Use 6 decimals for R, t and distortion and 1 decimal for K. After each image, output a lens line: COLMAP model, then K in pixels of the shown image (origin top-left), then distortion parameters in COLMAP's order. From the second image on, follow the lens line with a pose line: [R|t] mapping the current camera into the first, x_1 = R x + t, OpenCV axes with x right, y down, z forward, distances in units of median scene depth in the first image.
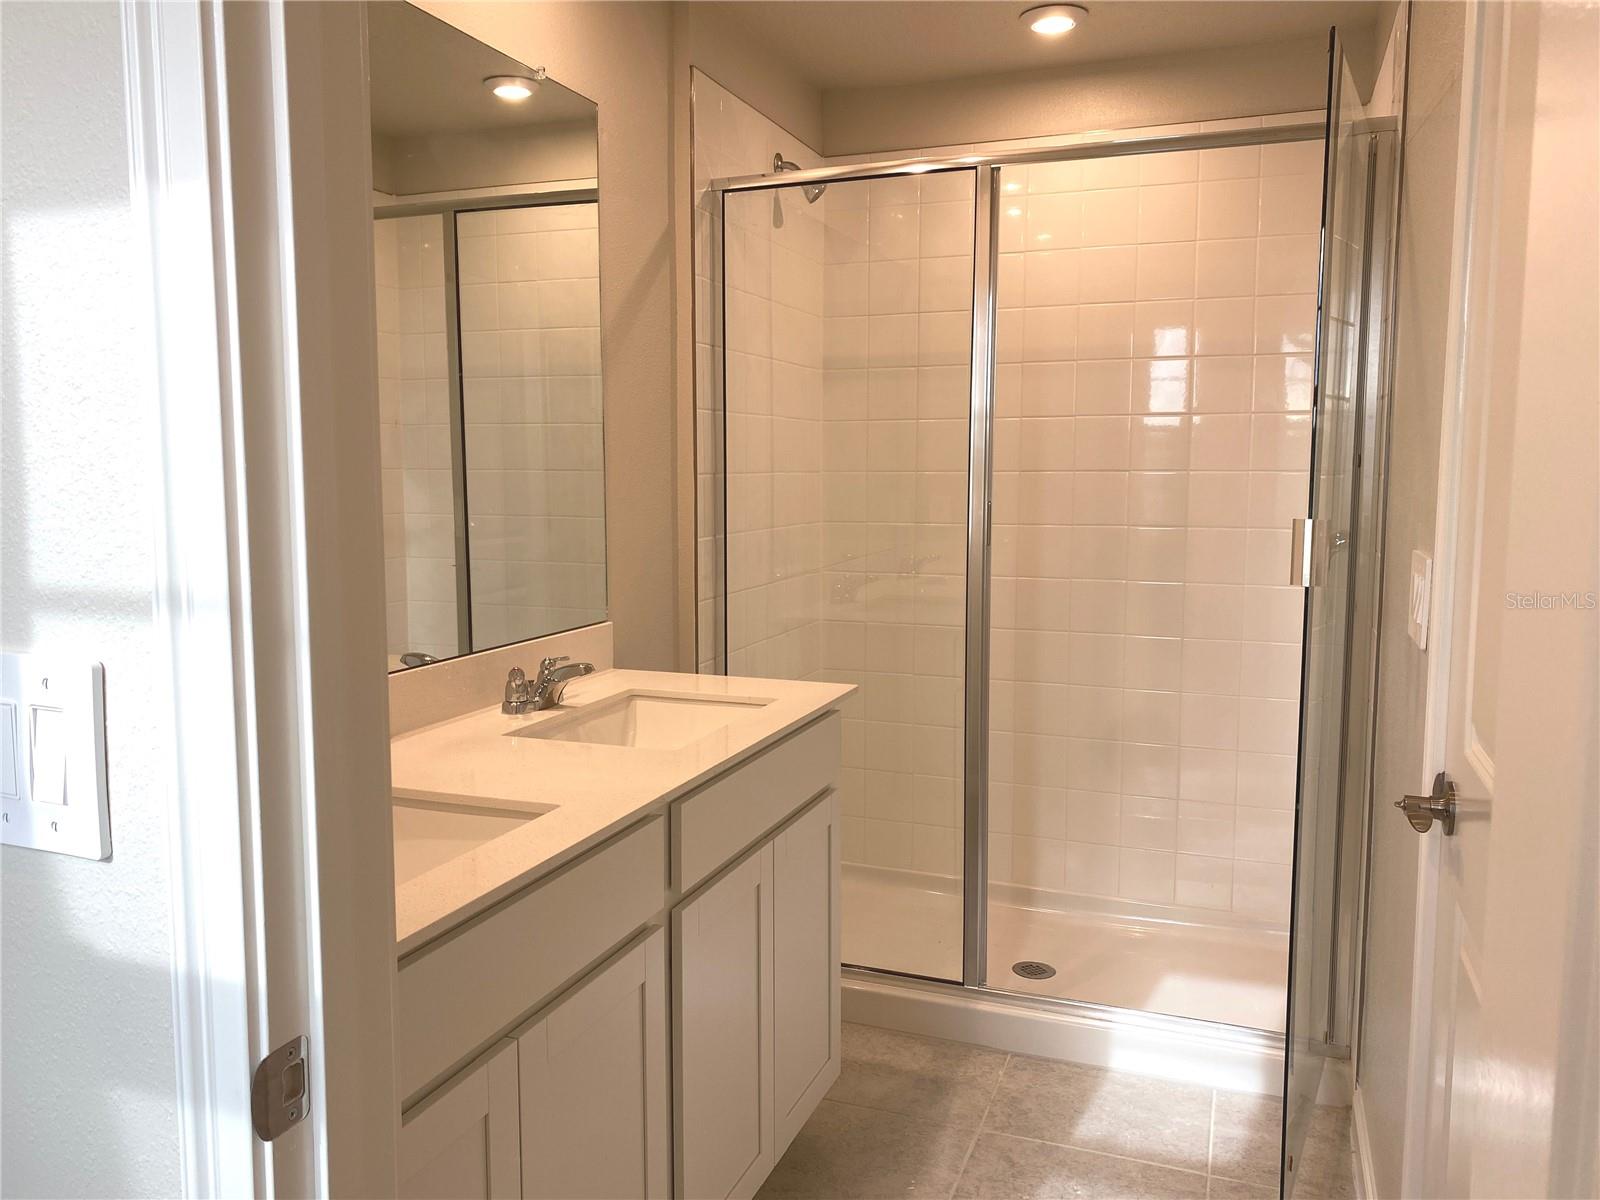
lens RADIAL K [[1207.3, 0, 795.7], [0, 1207.3, 606.0], [0, 0, 1]] dist [0.002480, 0.002489]
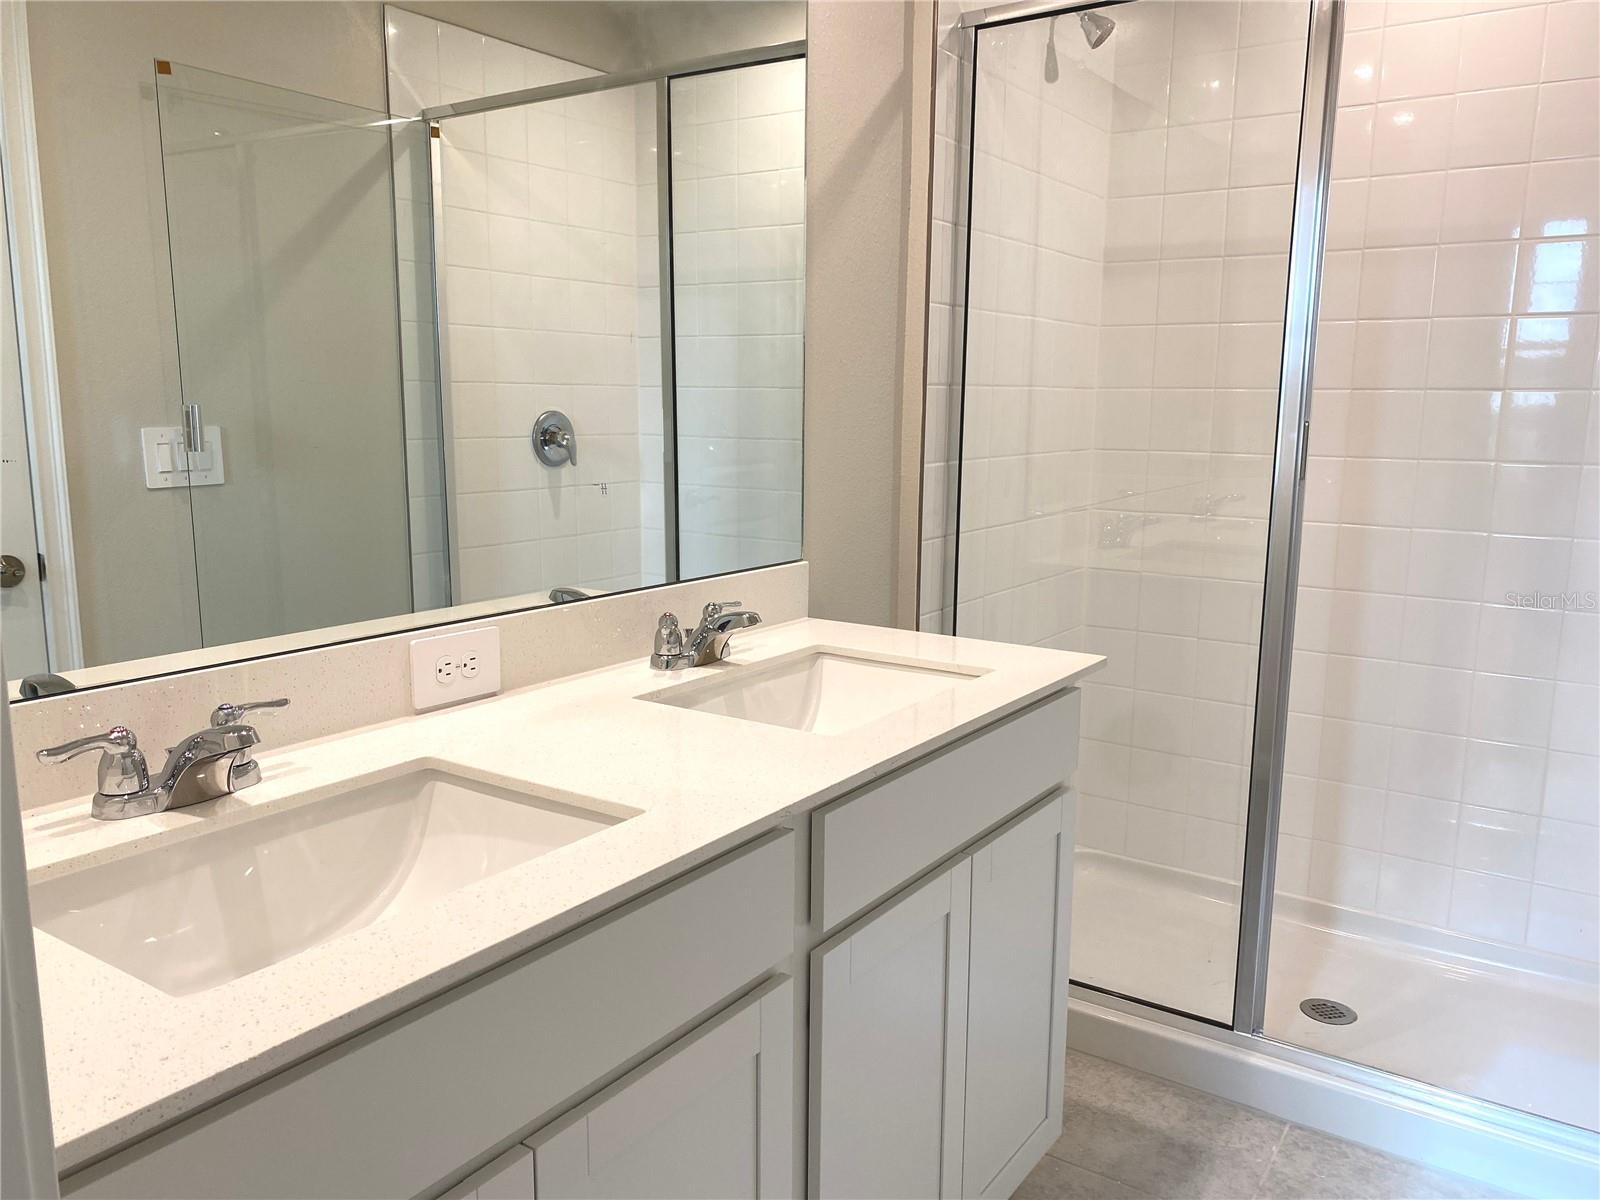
lens RADIAL K [[1229.7, 0, 801.7], [0, 1229.7, 619.9], [0, 0, 1]] dist [0.008155, -0.007204]
pose [[0.973402, 0.051346, -0.223274, 0.030888], [-0.037623, 0.997157, 0.065290, -0.001180], [0.225991, -0.055154, 0.972567, 0.164961]]
